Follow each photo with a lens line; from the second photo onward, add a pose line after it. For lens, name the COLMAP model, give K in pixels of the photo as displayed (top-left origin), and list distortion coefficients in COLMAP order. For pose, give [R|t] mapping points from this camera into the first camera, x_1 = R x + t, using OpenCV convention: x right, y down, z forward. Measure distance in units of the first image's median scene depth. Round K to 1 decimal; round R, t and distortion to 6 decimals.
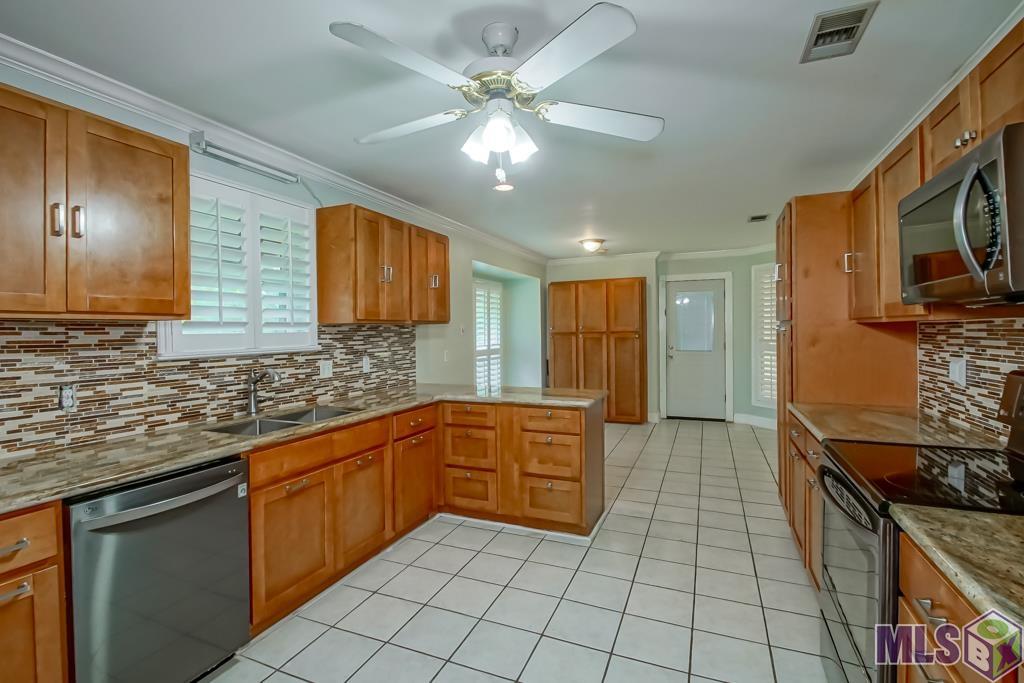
lens RADIAL K [[471.5, 0, 512.1], [0, 471.5, 334.5], [0, 0, 1]] dist [0.009992, -0.012032]
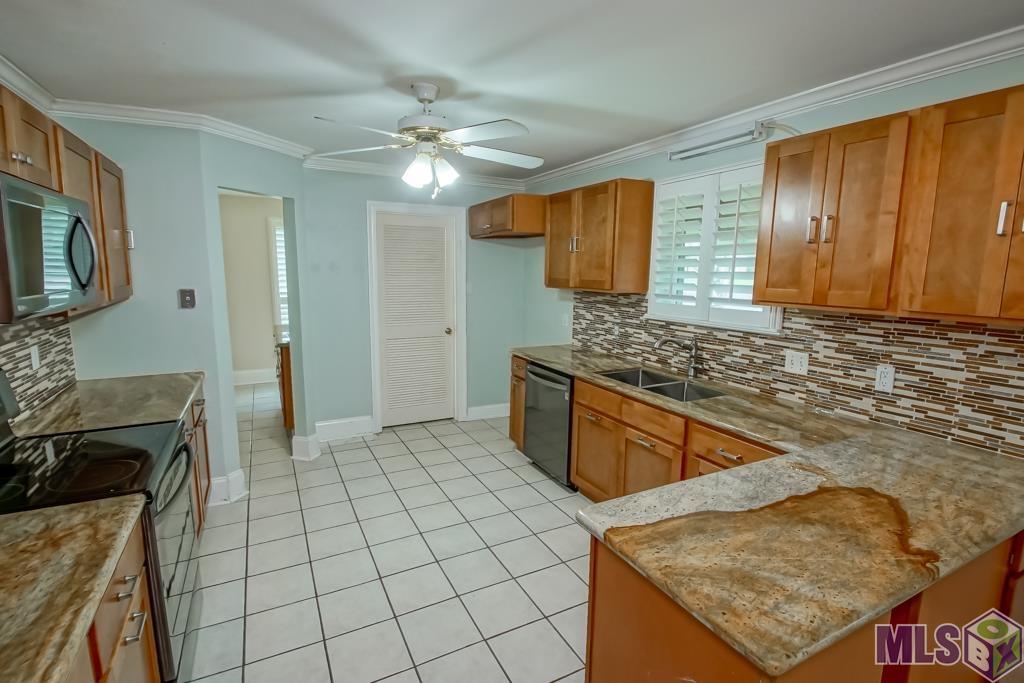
lens RADIAL K [[471.5, 0, 473.9], [0, 471.5, 342.1], [0, 0, 1]] dist [0.009992, -0.012032]
pose [[-0.679986, 0.120448, -0.723264, 0.565028], [-0.007473, 0.985225, 0.171100, -0.095363], [0.733187, 0.121751, -0.669040, 1.224042]]
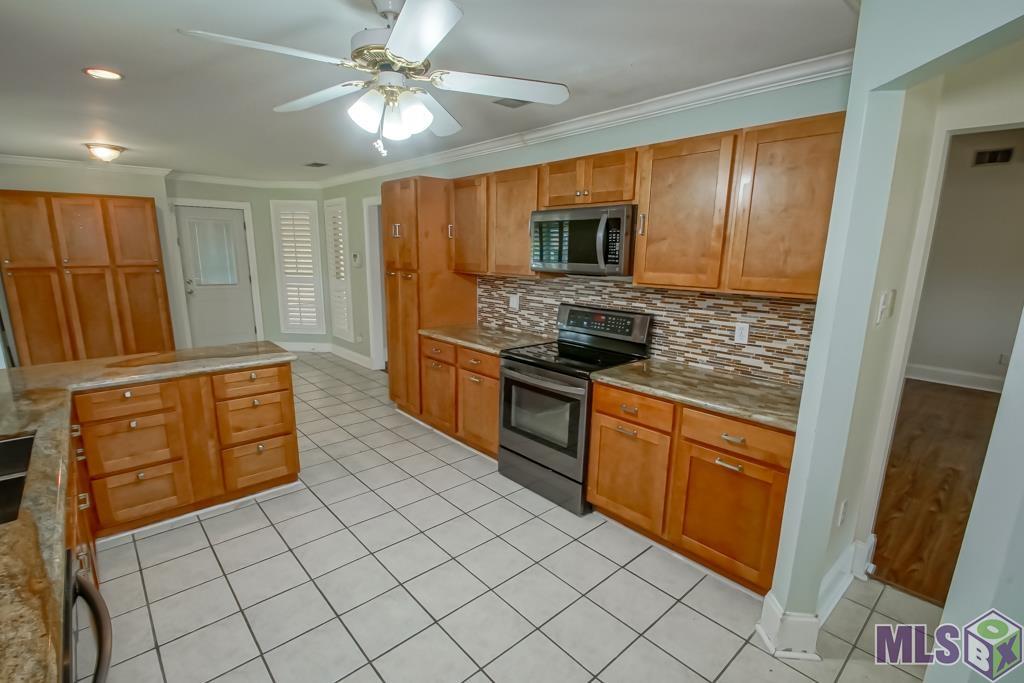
lens RADIAL K [[471.5, 0, 487.3], [0, 471.5, 352.2], [0, 0, 1]] dist [0.009992, -0.012032]
pose [[0.446854, -0.176211, 0.877081, -0.539321], [-0.011568, 0.979189, 0.202619, -0.073361], [-0.894532, -0.100687, 0.435516, 0.196354]]
